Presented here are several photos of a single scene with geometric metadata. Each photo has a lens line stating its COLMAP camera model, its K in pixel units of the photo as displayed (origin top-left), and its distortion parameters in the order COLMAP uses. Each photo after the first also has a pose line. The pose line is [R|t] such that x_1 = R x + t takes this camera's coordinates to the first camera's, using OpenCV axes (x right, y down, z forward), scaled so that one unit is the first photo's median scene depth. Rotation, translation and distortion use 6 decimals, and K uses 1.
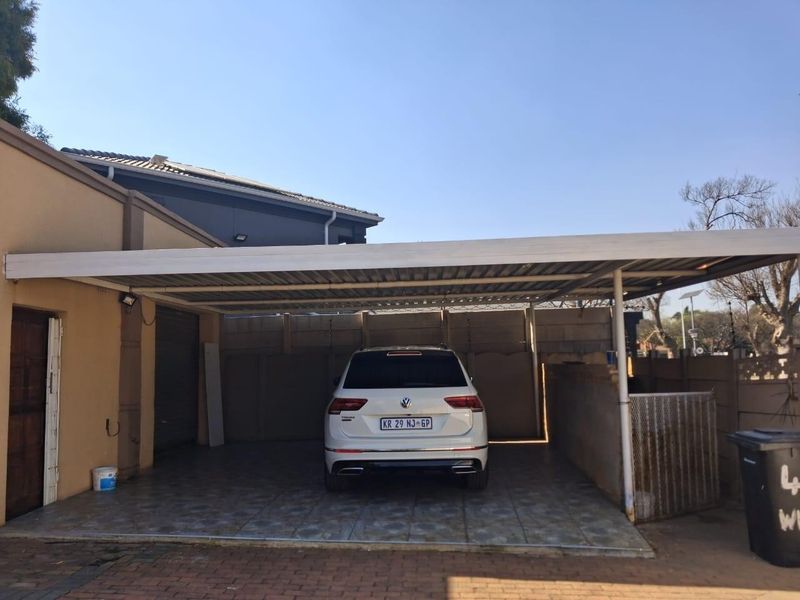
lens RADIAL K [[813.8, 0, 364.5], [0, 813.8, 302.6], [0, 0, 1]] dist [0.098554, -0.011767]
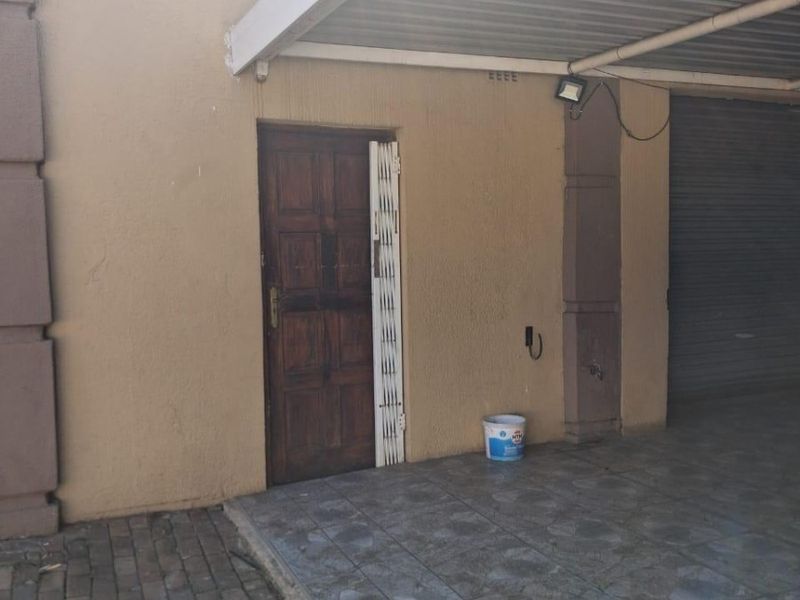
lens RADIAL K [[813.8, 0, 364.5], [0, 813.8, 302.6], [0, 0, 1]] dist [0.098554, -0.011767]
pose [[0.478114, 0.051487, -0.876787, 0.104229], [0.085502, 0.990810, 0.104807, 0.067088], [0.874126, -0.125077, 0.469318, 0.714649]]
